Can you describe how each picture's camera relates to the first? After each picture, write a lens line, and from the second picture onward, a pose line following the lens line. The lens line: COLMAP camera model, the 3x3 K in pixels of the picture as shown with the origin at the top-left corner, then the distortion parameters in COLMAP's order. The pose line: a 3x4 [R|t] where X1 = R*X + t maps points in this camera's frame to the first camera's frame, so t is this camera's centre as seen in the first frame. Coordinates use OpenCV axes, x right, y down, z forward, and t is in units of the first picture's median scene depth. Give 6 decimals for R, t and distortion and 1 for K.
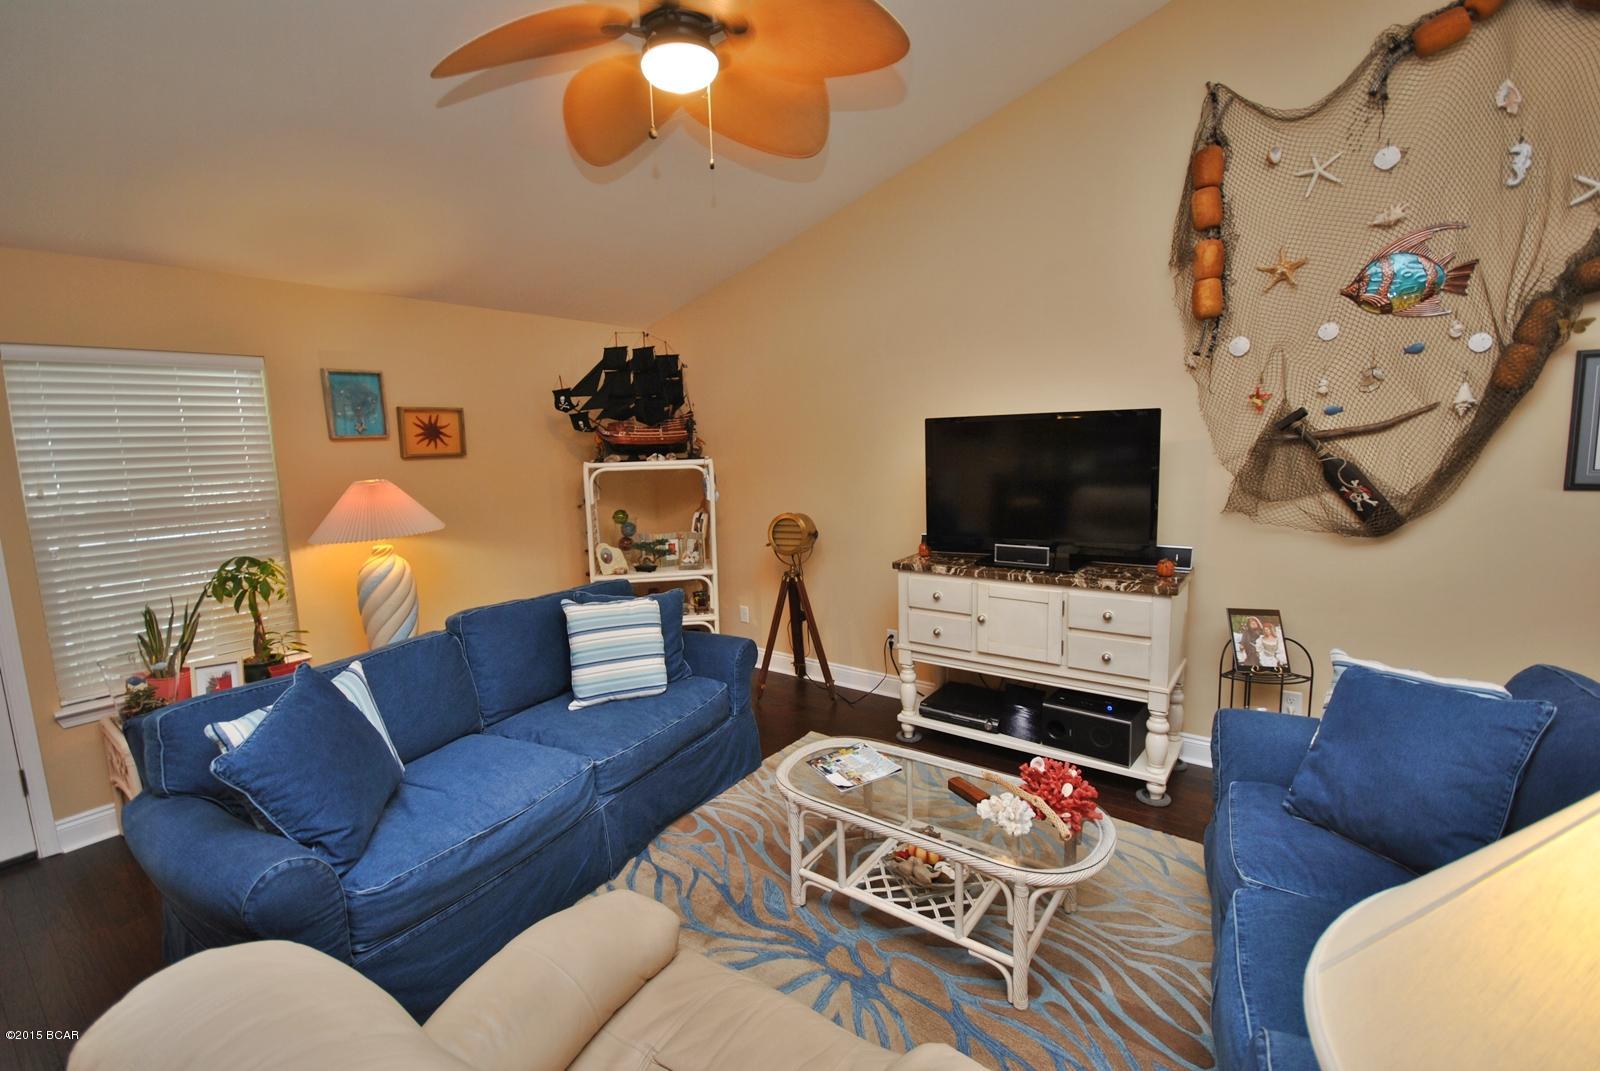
lens RADIAL K [[708.9, 0, 800.0], [0, 708.9, 535.5], [0, 0, 1]] dist [0.014398, -0.011872]
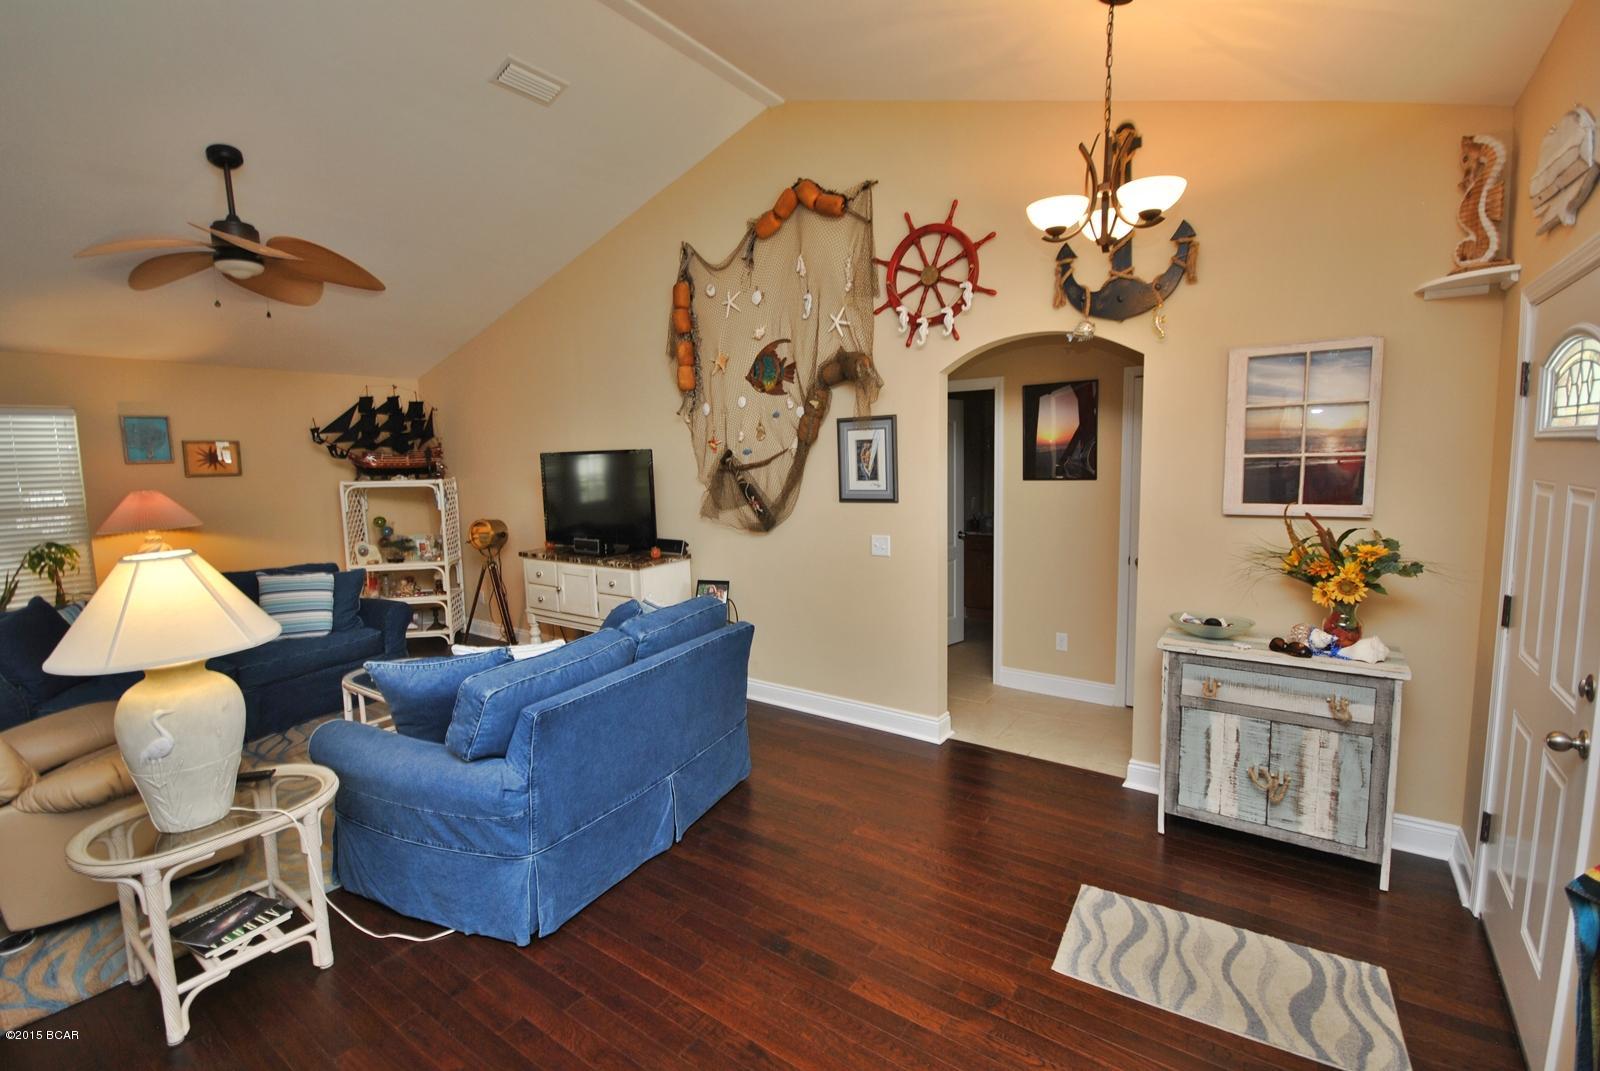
lens RADIAL K [[708.9, 0, 800.0], [0, 708.9, 535.5], [0, 0, 1]] dist [0.014398, -0.011872]
pose [[0.999847, 0.007592, 0.015749, 0.804512], [-0.007112, 0.999517, -0.030264, 0.052745], [-0.015972, 0.030147, 0.999418, -0.535537]]
